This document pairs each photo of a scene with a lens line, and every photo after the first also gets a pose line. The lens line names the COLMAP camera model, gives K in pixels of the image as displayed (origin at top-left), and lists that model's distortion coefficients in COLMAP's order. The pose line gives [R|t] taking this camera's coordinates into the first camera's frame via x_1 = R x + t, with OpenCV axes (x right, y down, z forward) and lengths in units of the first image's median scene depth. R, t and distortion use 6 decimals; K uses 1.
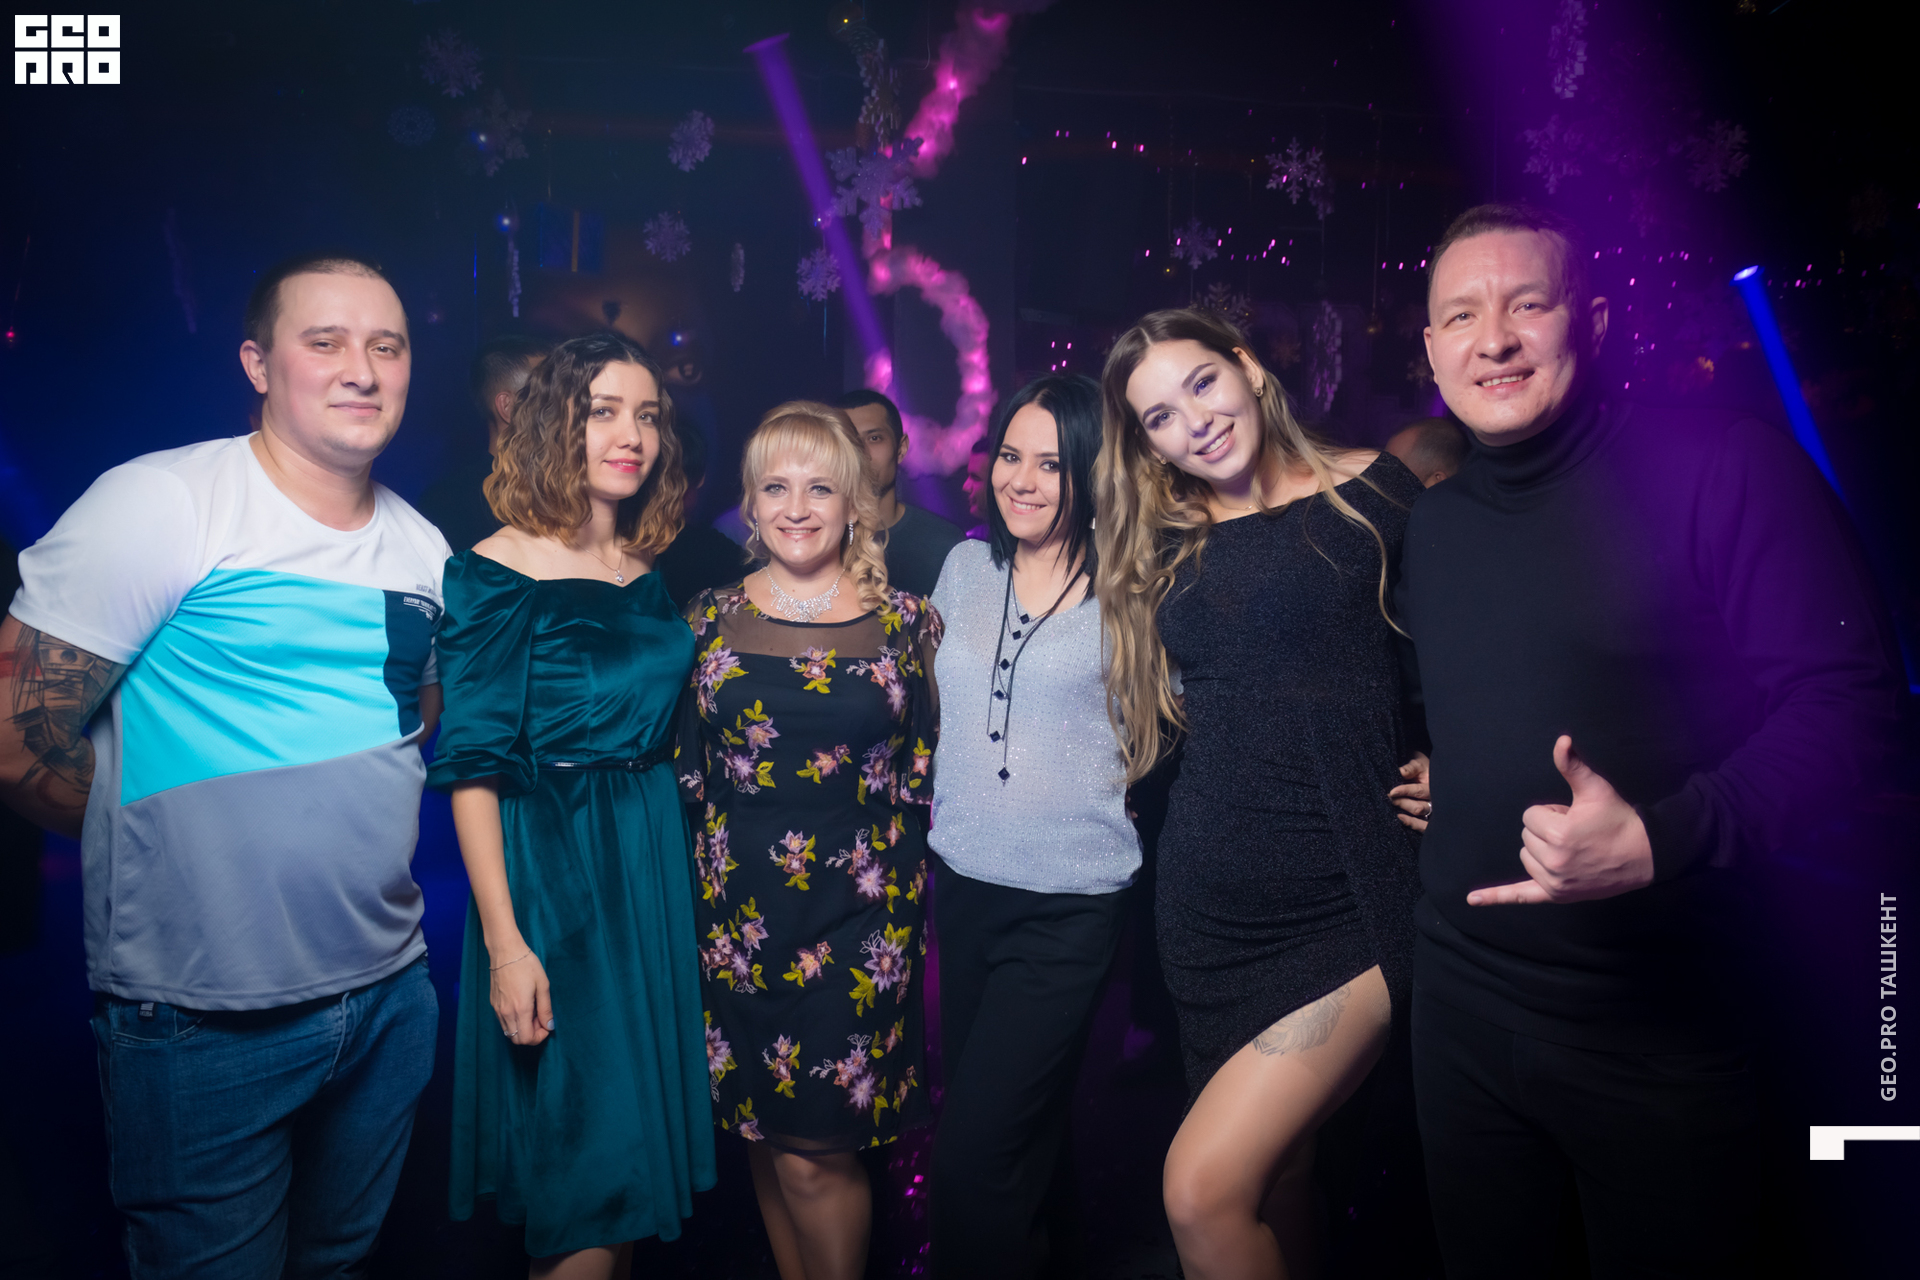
lens RADIAL K [[1188.5, 0, 960.0], [0, 1188.5, 640.0], [0, 0, 1]] dist [0.051418, -0.094317]
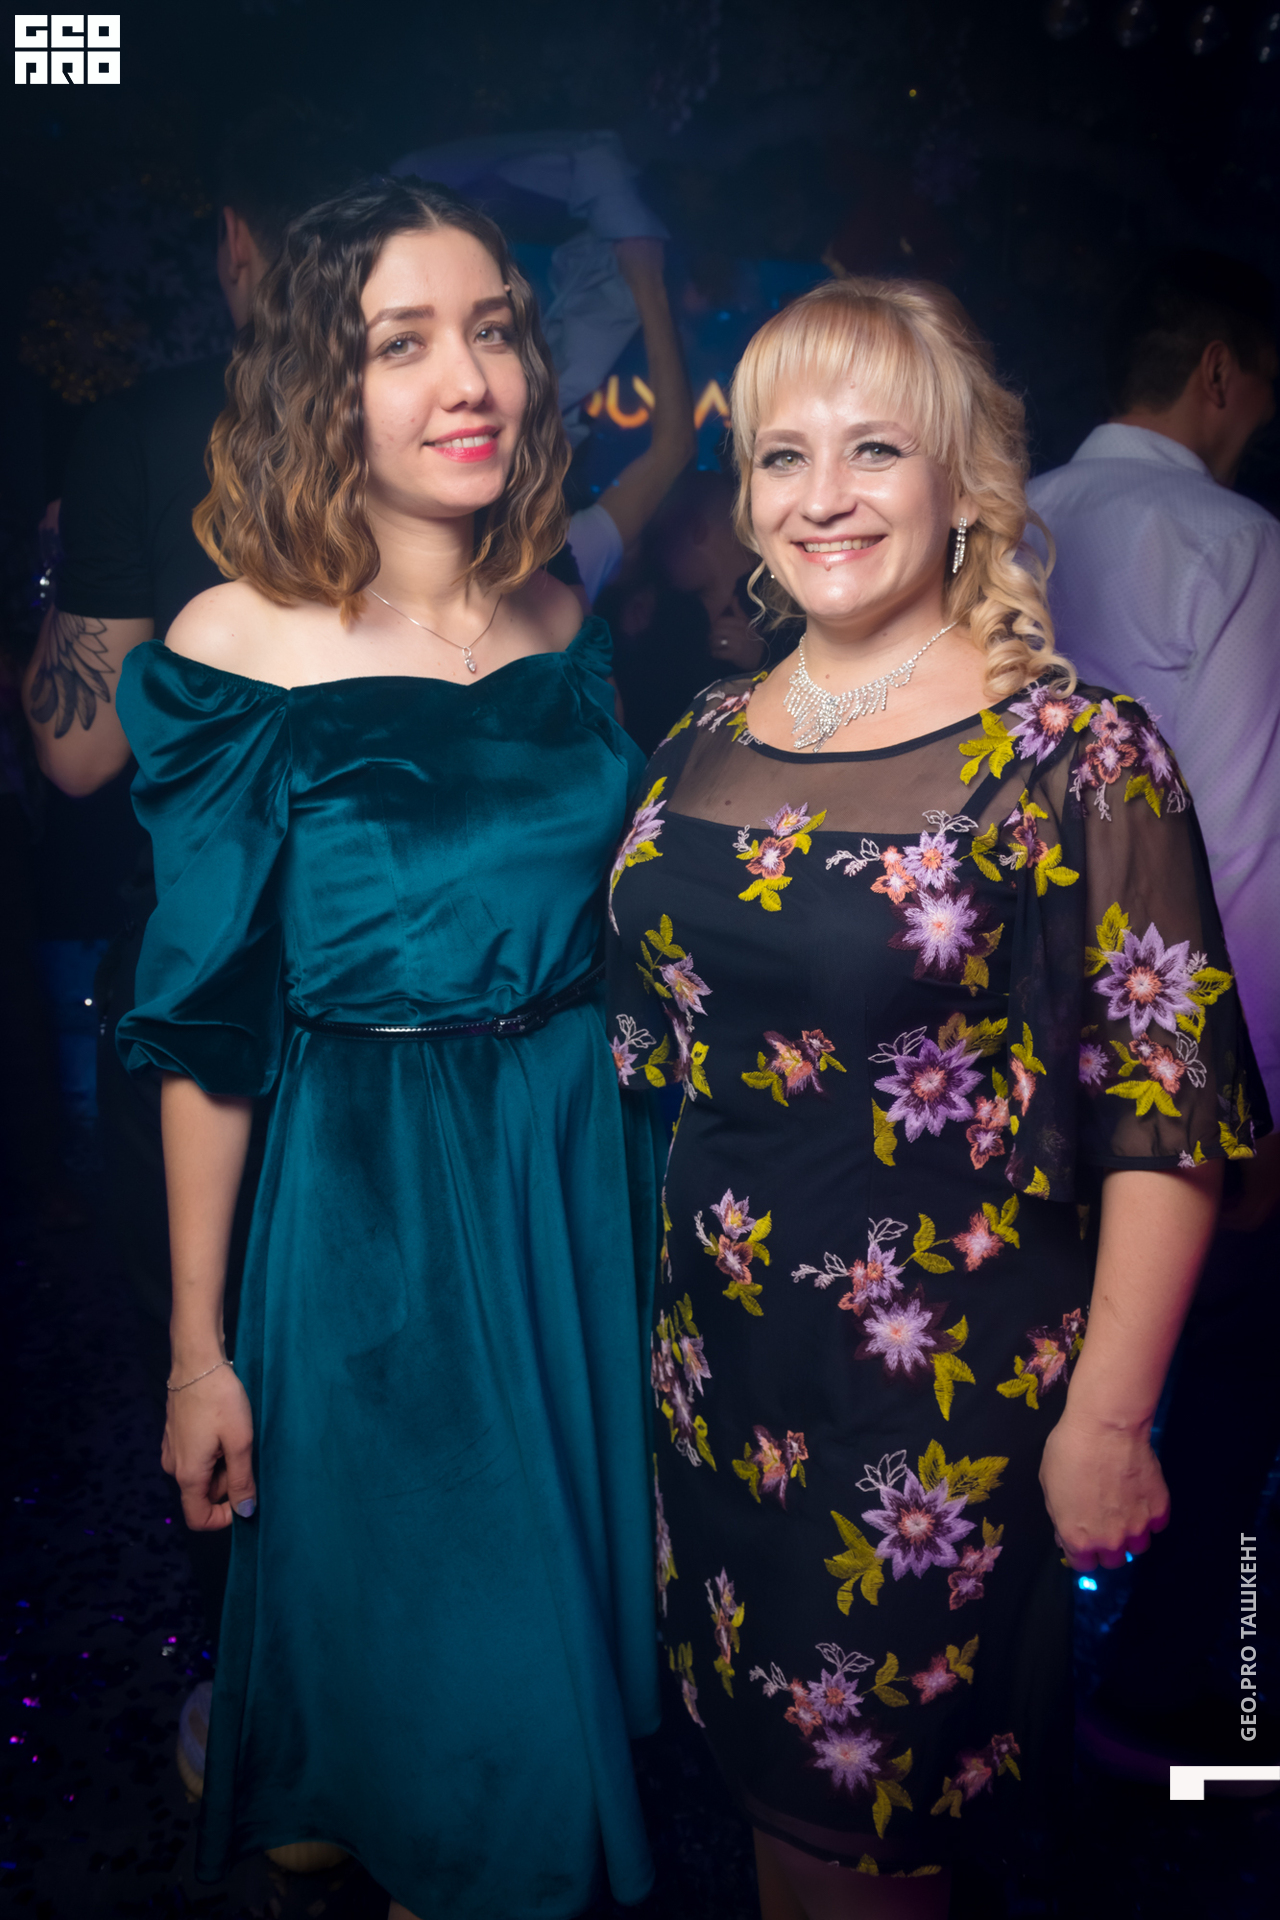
lens RADIAL K [[1188.5, 0, 640.8], [0, 1188.5, 970.6], [0, 0, 1]] dist [0.051418, -0.094317]
pose [[0.688765, 0.106422, -0.717131, 0.166545], [-0.001484, 0.989372, 0.145398, 0.002875], [0.724983, -0.099081, 0.681603, 0.652011]]
